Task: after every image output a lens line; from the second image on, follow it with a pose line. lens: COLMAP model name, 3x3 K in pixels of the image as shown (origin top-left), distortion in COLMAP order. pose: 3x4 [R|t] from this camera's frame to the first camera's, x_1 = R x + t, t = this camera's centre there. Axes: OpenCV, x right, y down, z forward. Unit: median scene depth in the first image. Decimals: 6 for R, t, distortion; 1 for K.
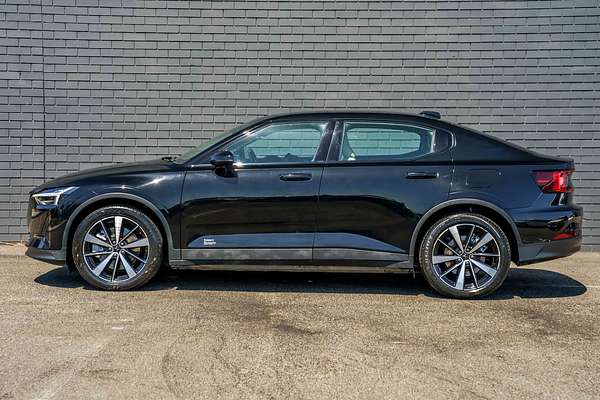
lens RADIAL K [[1143.3, 0, 321.5], [0, 1143.3, 190.2], [0, 0, 1]] dist [0.151139, 0.000000]
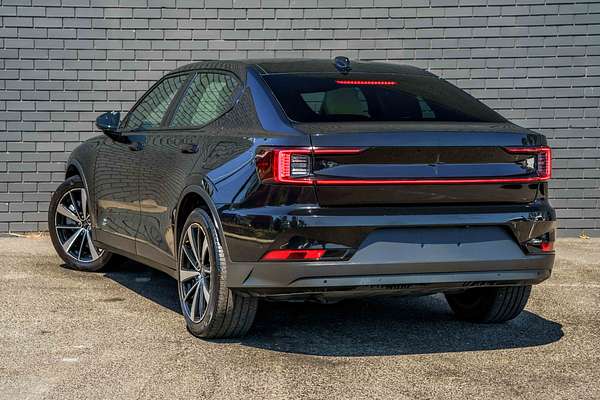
lens RADIAL K [[1191.4, 0, 296.8], [0, 1191.4, 217.2], [0, 0, 1]] dist [0.265445, 0.000000]
pose [[0.999957, -0.009271, -0.000448, -0.021956], [0.009282, 0.998605, 0.051976, -0.006886], [-0.000035, -0.051978, 0.998648, 0.166404]]
